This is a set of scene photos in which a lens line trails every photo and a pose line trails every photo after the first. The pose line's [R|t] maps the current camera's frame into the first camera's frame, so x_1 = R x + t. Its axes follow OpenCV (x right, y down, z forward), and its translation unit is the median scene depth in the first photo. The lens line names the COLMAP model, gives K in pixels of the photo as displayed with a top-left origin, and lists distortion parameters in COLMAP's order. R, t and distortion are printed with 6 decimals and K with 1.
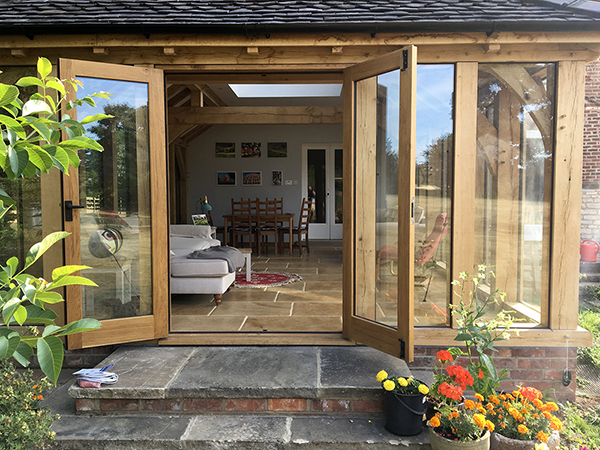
lens RADIAL K [[518.7, 0, 303.7], [0, 518.7, 227.1], [0, 0, 1]] dist [0.068760, -0.101606]
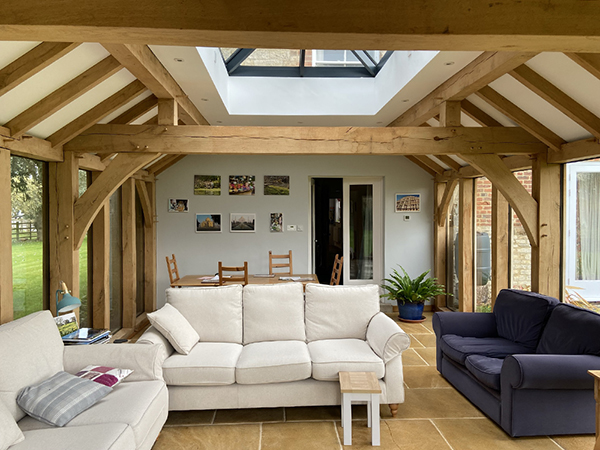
lens RADIAL K [[454.0, 0, 300.0], [0, 454.0, 225.0], [0, 0, 1]] dist [0.132759, -0.183100]
pose [[0.997316, -0.002509, 0.073173, -0.066304], [0.004568, 0.999598, -0.027986, -0.072046], [-0.073074, 0.028245, 0.996927, 0.335999]]
